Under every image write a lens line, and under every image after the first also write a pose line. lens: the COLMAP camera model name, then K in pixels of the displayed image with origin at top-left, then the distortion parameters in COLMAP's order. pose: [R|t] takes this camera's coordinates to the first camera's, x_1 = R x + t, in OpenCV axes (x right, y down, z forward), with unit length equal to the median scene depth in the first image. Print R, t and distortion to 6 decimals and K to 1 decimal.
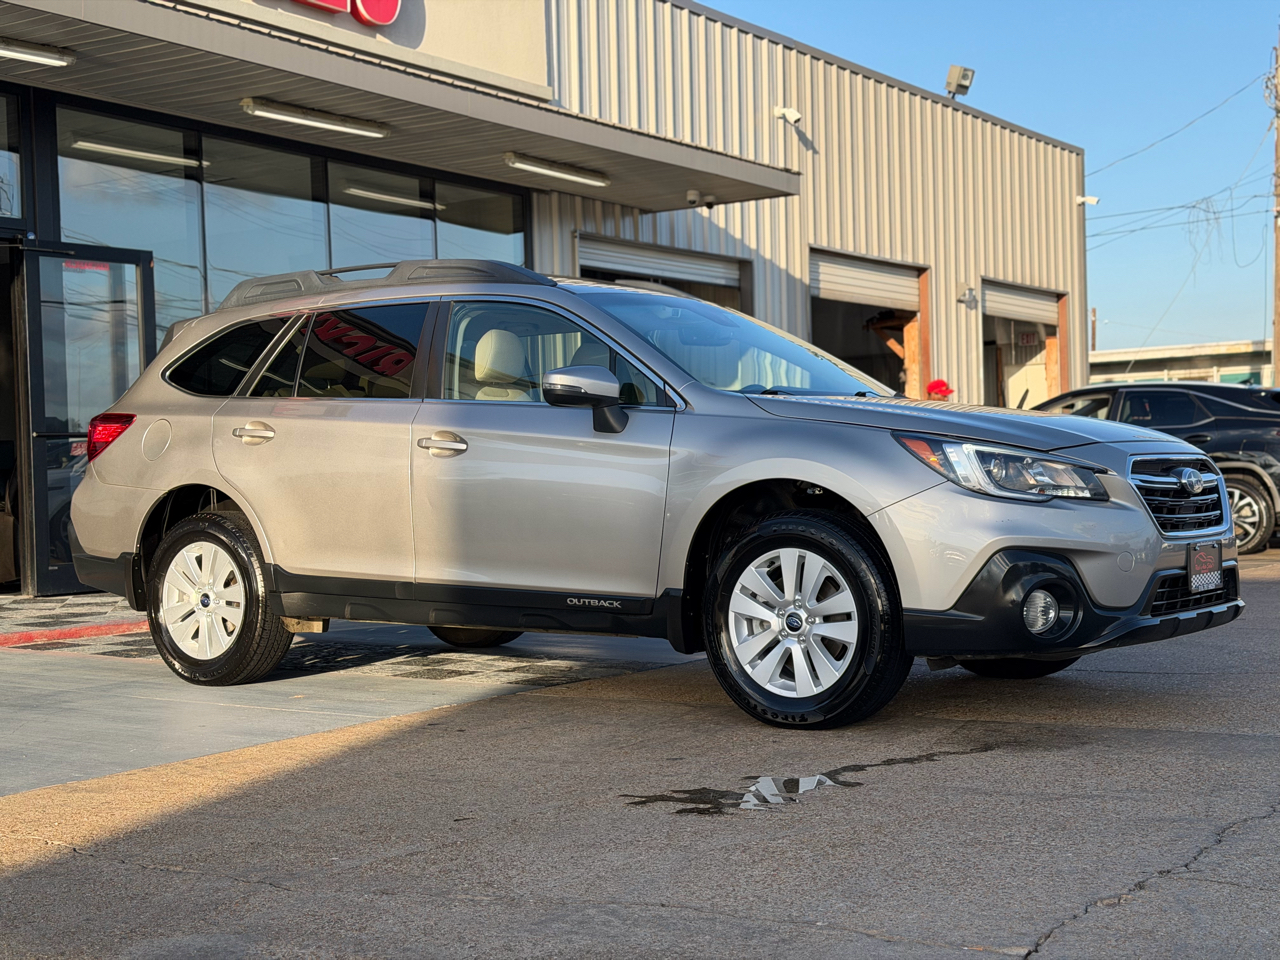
lens RADIAL K [[1808.7, 0, 633.9], [0, 1808.7, 483.3], [0, 0, 1]] dist [0.145199, 0.000000]
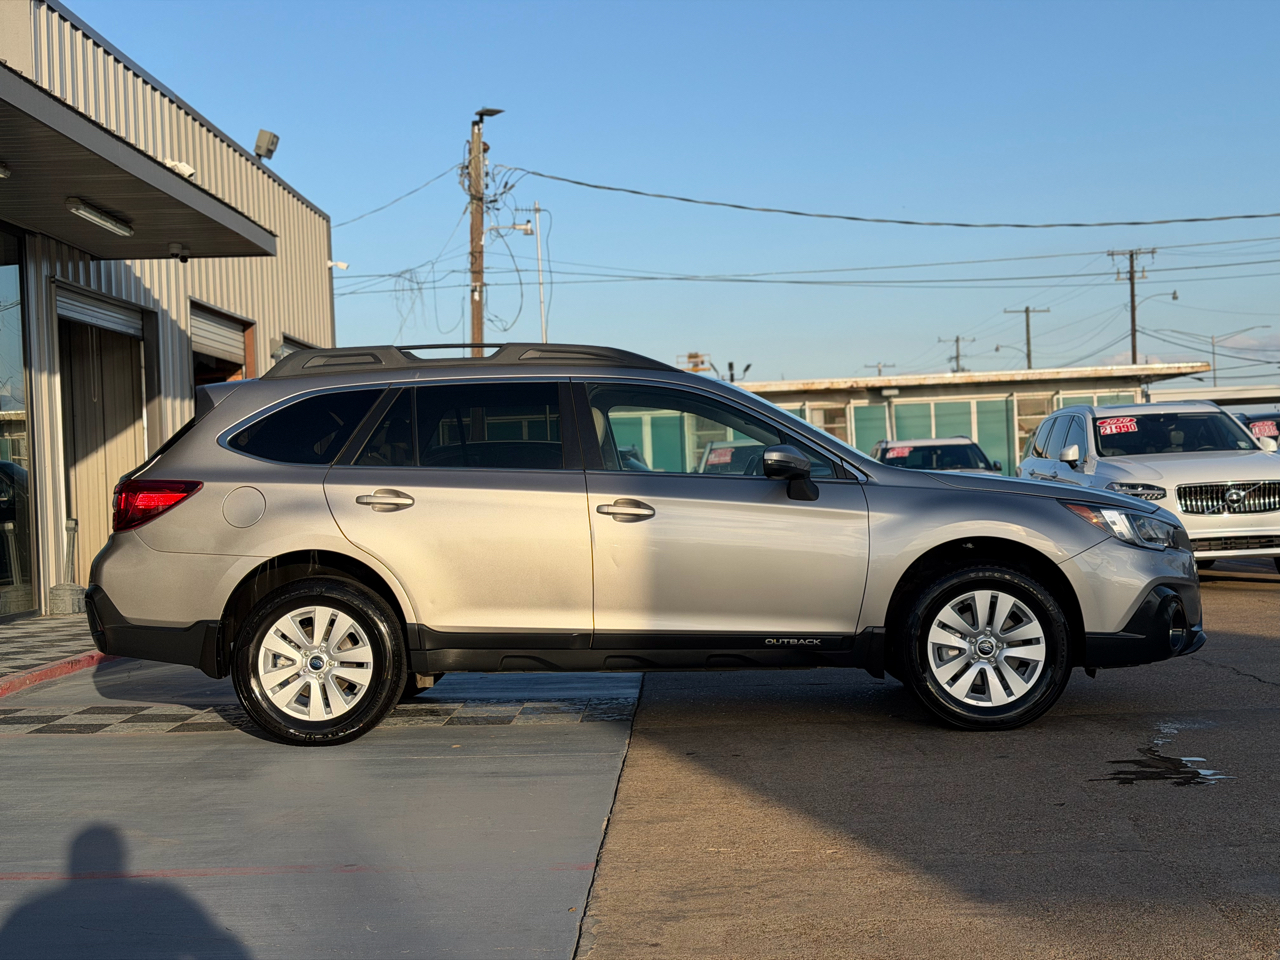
lens RADIAL K [[1808.7, 0, 630.9], [0, 1808.7, 513.1], [0, 0, 1]] dist [0.145199, 0.000000]
pose [[0.838623, -0.012162, 0.544576, -0.725077], [0.015401, 0.999880, -0.001386, -0.018390], [-0.544494, 0.009549, 0.838710, 0.047305]]
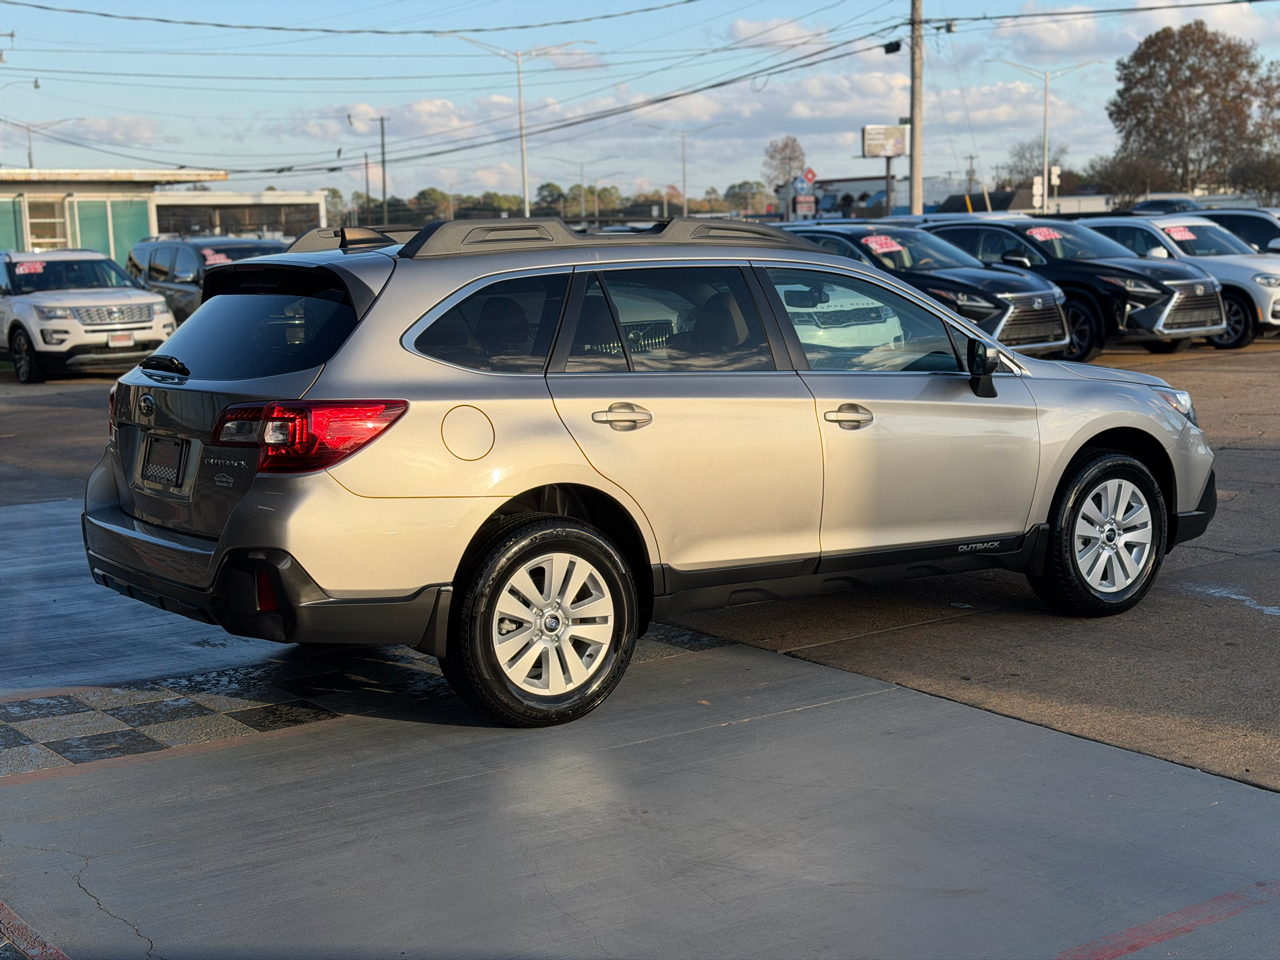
lens RADIAL K [[1808.7, 0, 638.6], [0, 1808.7, 479.7], [0, 0, 1]] dist [0.145199, 0.000000]
pose [[0.325744, -0.107922, 0.939278, -1.107197], [0.020984, 0.994044, 0.106937, -0.098124], [-0.945225, -0.015124, 0.326069, 0.785683]]
